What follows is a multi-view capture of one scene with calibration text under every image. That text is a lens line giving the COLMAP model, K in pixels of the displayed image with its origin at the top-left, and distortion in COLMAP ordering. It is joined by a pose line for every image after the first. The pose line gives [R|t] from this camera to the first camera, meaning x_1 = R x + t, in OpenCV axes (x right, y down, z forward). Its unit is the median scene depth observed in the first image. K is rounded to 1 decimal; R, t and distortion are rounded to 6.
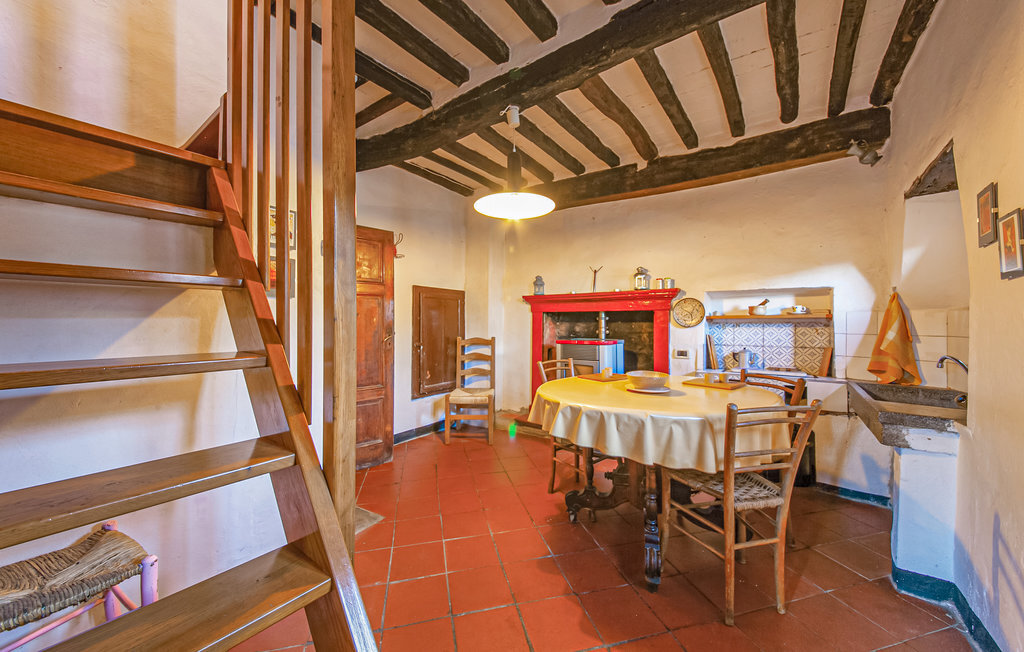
lens RADIAL K [[365.7, 0, 507.6], [0, 365.7, 321.7], [0, 0, 1]] dist [0.013623, -0.000113]
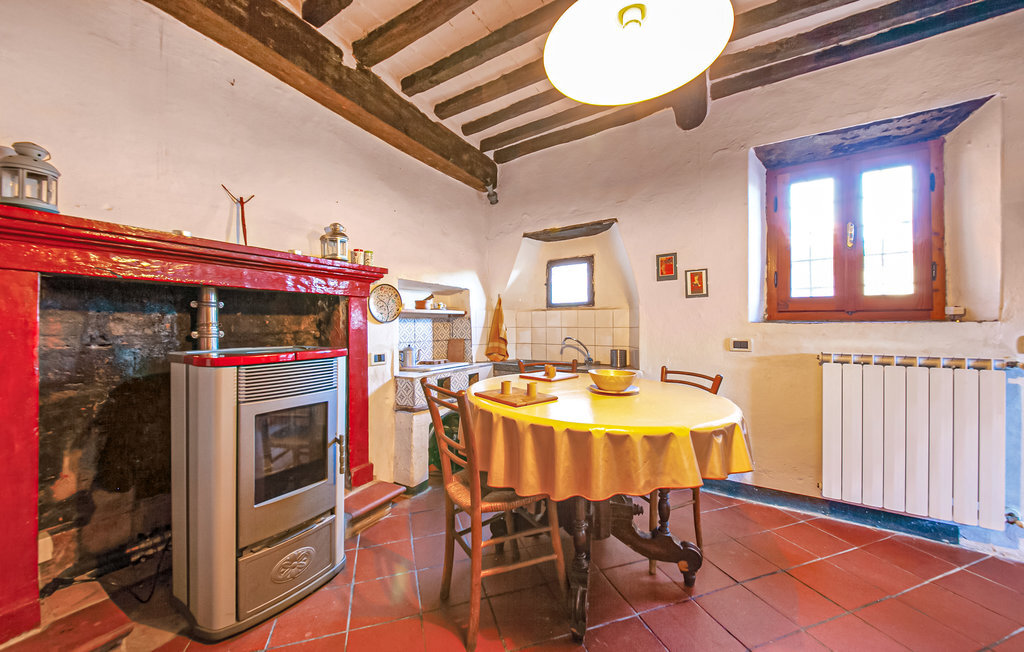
lens RADIAL K [[365.7, 0, 507.6], [0, 365.7, 321.7], [0, 0, 1]] dist [0.013623, -0.000113]
pose [[-0.084755, 0.003669, 0.996395, -0.275000], [-0.003673, 0.999985, -0.003994, 0.015511], [-0.996395, -0.003998, -0.084740, 0.790405]]
